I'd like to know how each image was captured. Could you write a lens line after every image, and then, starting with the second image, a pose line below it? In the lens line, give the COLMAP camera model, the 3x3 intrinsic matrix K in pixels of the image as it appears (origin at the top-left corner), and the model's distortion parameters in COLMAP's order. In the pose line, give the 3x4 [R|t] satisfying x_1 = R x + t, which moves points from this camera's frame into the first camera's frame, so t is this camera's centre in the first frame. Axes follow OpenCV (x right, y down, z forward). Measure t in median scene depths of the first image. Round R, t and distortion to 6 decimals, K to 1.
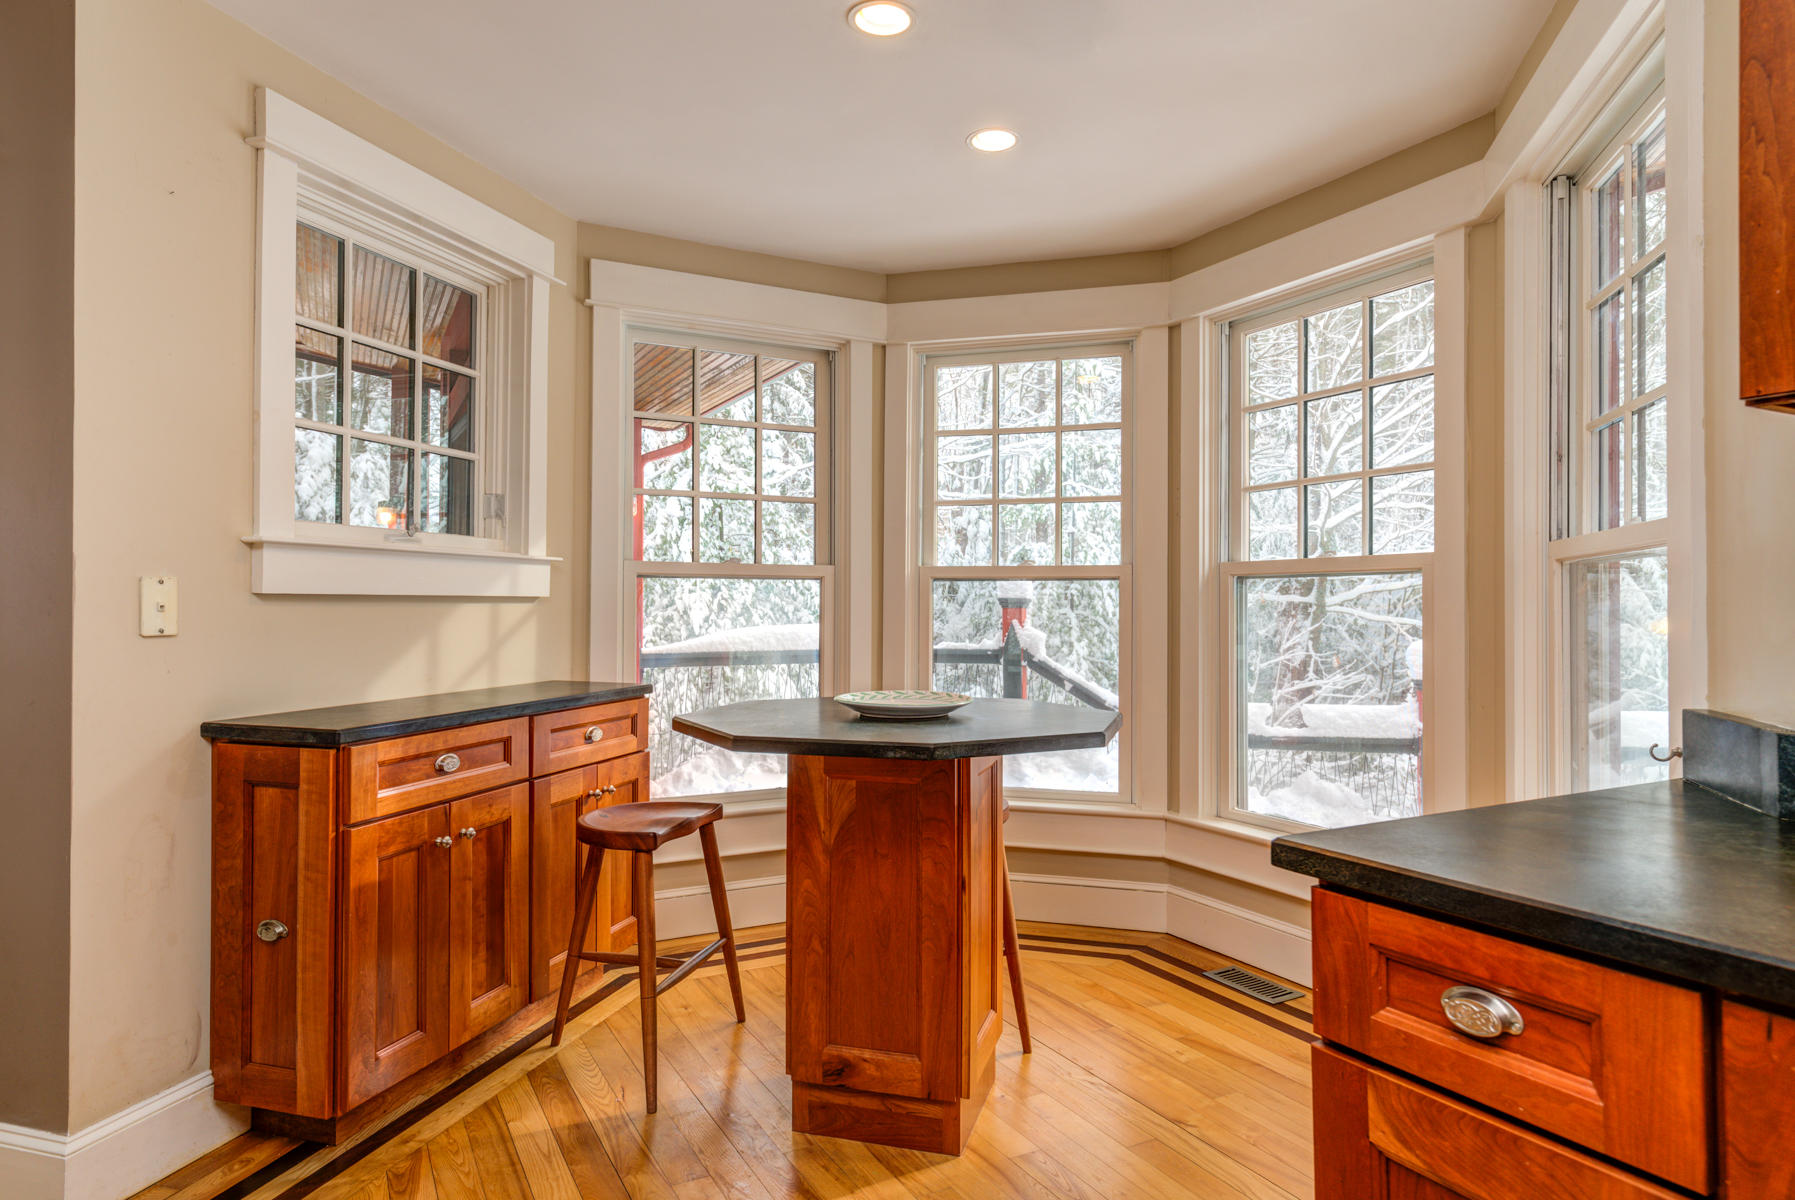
lens RADIAL K [[1078.0, 0, 897.5], [0, 1078.0, 600.0], [0, 0, 1]] dist [0.024673, -0.002499]
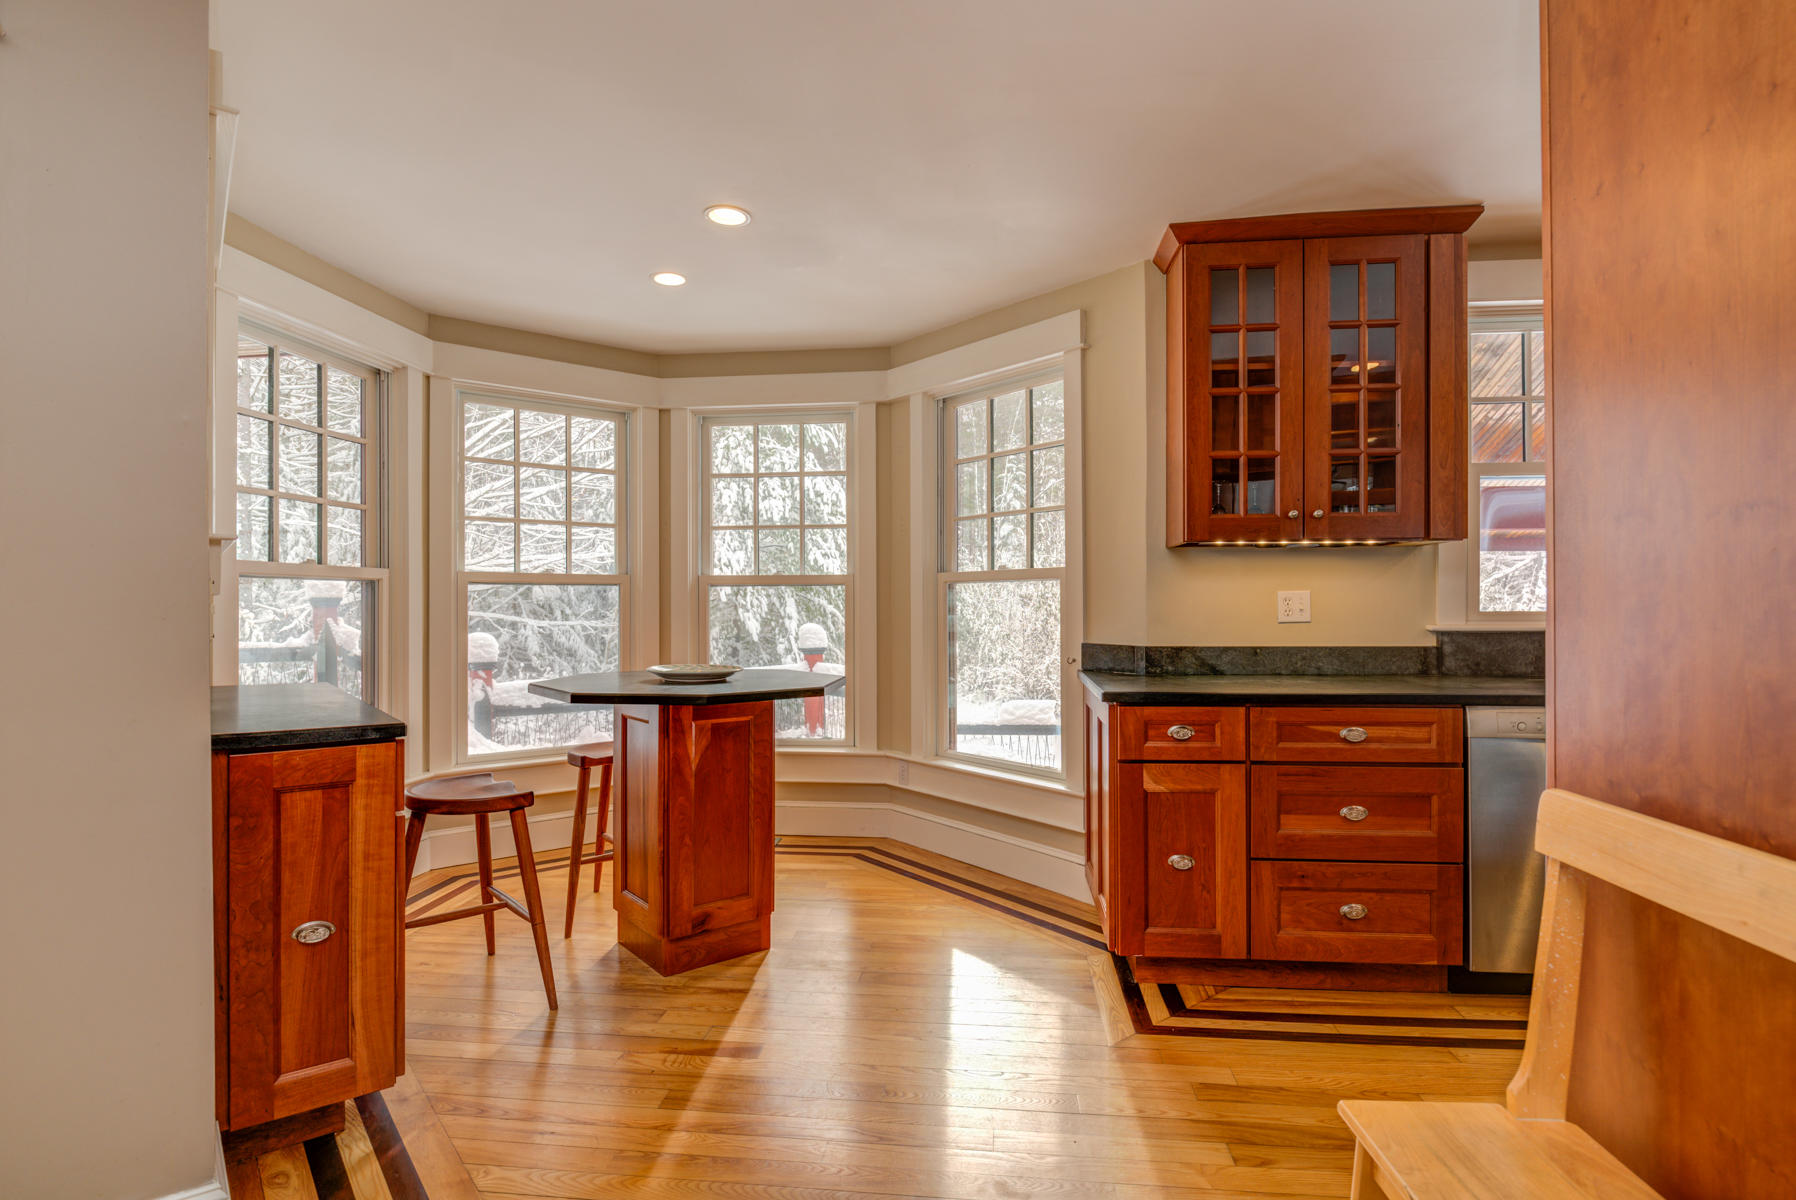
lens RADIAL K [[939.7, 0, 898.0], [0, 939.7, 600.0], [0, 0, 1]] dist [0.001312, 0.000659]
pose [[0.554205, -0.000698, 0.832380, -0.651001], [-0.001331, 0.999998, 0.001725, -0.002979], [-0.832379, -0.002064, 0.554203, 0.048150]]
